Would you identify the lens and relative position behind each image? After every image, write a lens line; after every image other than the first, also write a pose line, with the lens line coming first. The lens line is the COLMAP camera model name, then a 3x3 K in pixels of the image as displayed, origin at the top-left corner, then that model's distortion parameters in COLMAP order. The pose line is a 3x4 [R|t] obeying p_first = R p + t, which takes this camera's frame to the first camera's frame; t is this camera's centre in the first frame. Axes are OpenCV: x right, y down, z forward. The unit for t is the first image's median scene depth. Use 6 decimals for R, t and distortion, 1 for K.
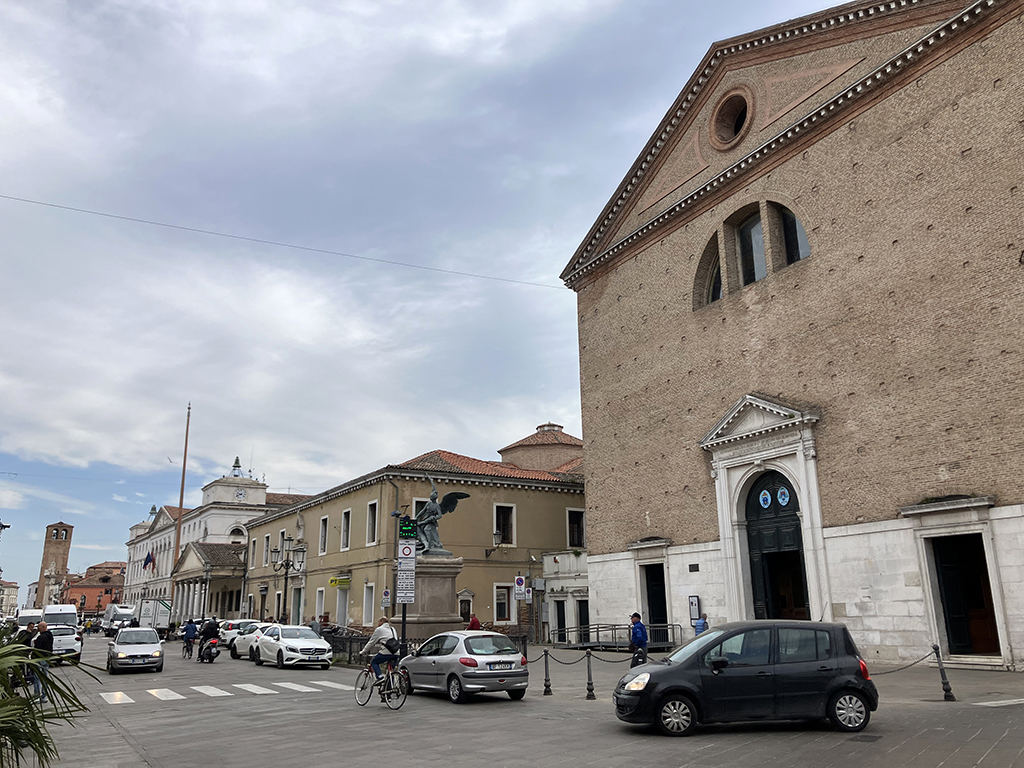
lens RADIAL K [[847.9, 0, 512.0], [0, 847.9, 384.0], [0, 0, 1]] dist [0.011882, -0.013347]
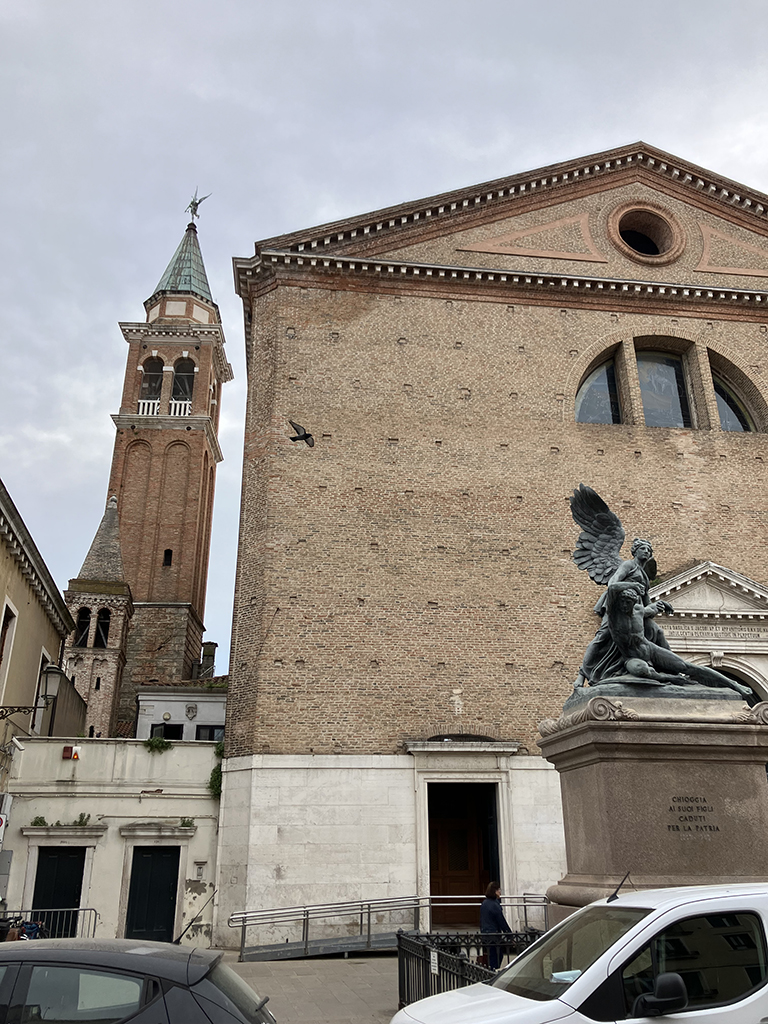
lens RADIAL K [[847.9, 0, 384.0], [0, 847.9, 512.0], [0, 0, 1]] dist [0.011882, -0.013347]
pose [[0.333410, 0.372796, 0.865945, -0.402434], [-0.238583, 0.921966, -0.305053, 0.226116], [-0.912094, -0.104892, 0.396335, 0.823775]]
